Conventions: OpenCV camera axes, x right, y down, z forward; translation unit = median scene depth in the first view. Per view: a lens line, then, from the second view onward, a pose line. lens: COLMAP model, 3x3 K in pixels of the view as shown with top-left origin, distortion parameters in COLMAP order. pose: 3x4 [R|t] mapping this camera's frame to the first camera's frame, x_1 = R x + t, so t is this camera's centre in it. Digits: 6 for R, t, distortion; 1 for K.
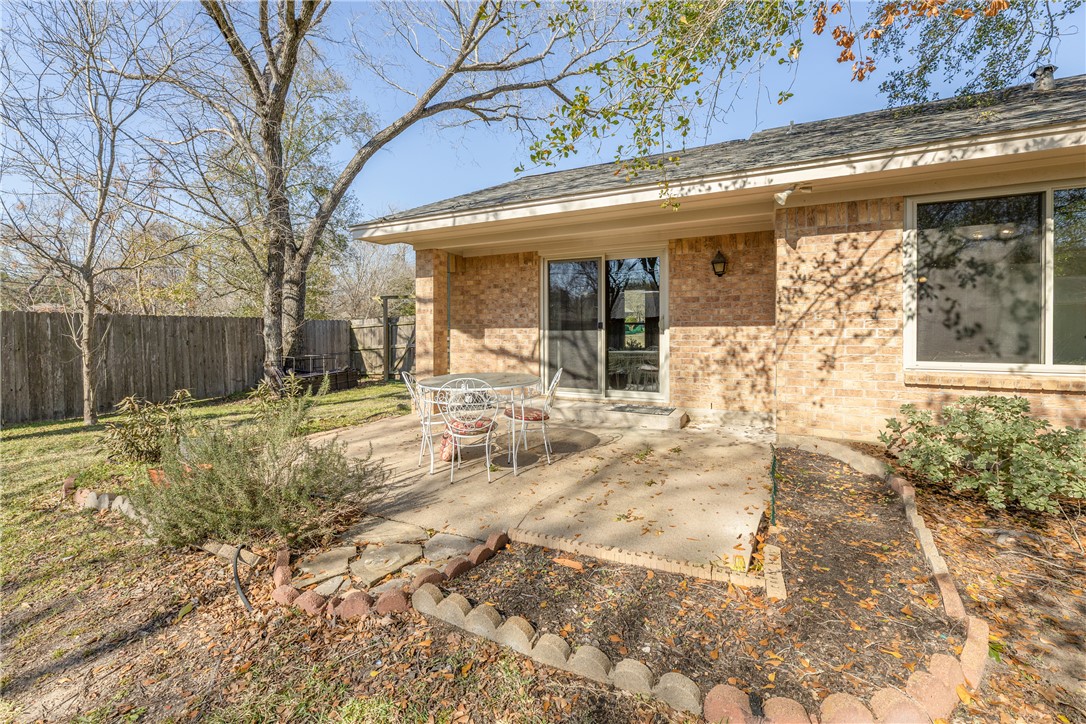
lens RADIAL K [[461.6, 0, 540.0], [0, 461.6, 328.1], [0, 0, 1]] dist [0.002055, 0.000435]
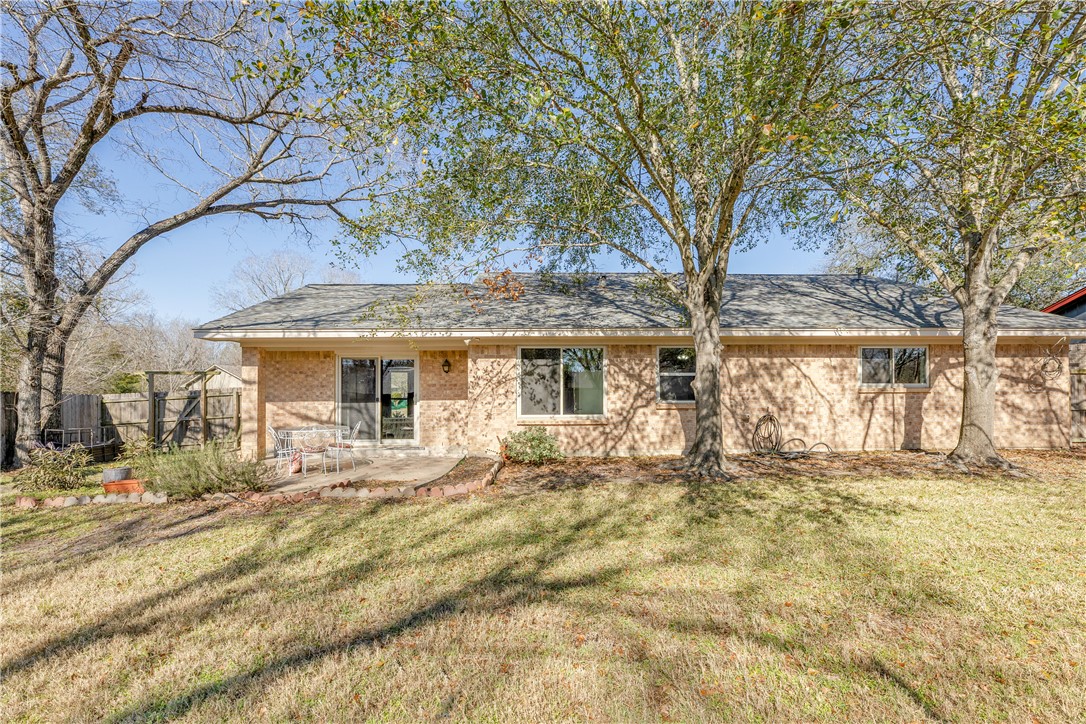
lens RADIAL K [[461.6, 0, 542.0], [0, 461.6, 395.5], [0, 0, 1]] dist [0.002055, 0.000435]
pose [[0.877114, 0.005869, 0.480247, -0.141212], [0.002376, 0.999860, -0.016560, 0.007817], [-0.480277, 0.015666, 0.876977, -0.703981]]
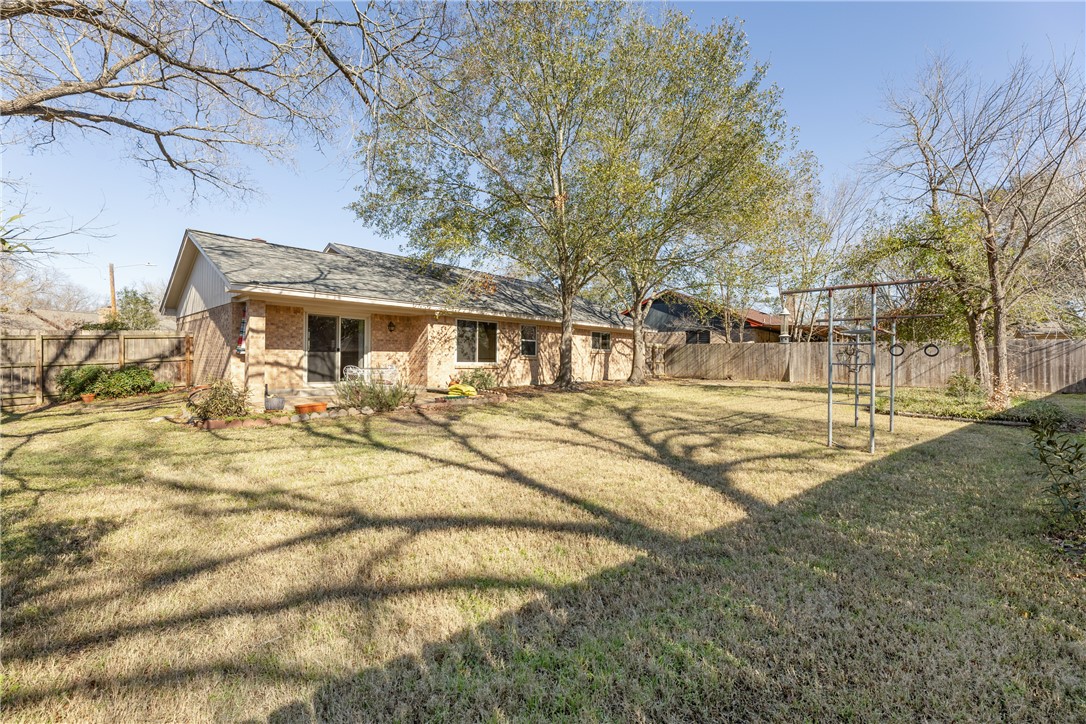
lens RADIAL K [[418.0, 0, 541.9], [0, 418.0, 358.9], [0, 0, 1]] dist [-0.002374, -0.000077]
pose [[0.301899, 0.010584, 0.953281, -1.353440], [-0.007283, 0.999935, -0.008796, 0.044549], [-0.953312, -0.004287, 0.301957, -0.411332]]
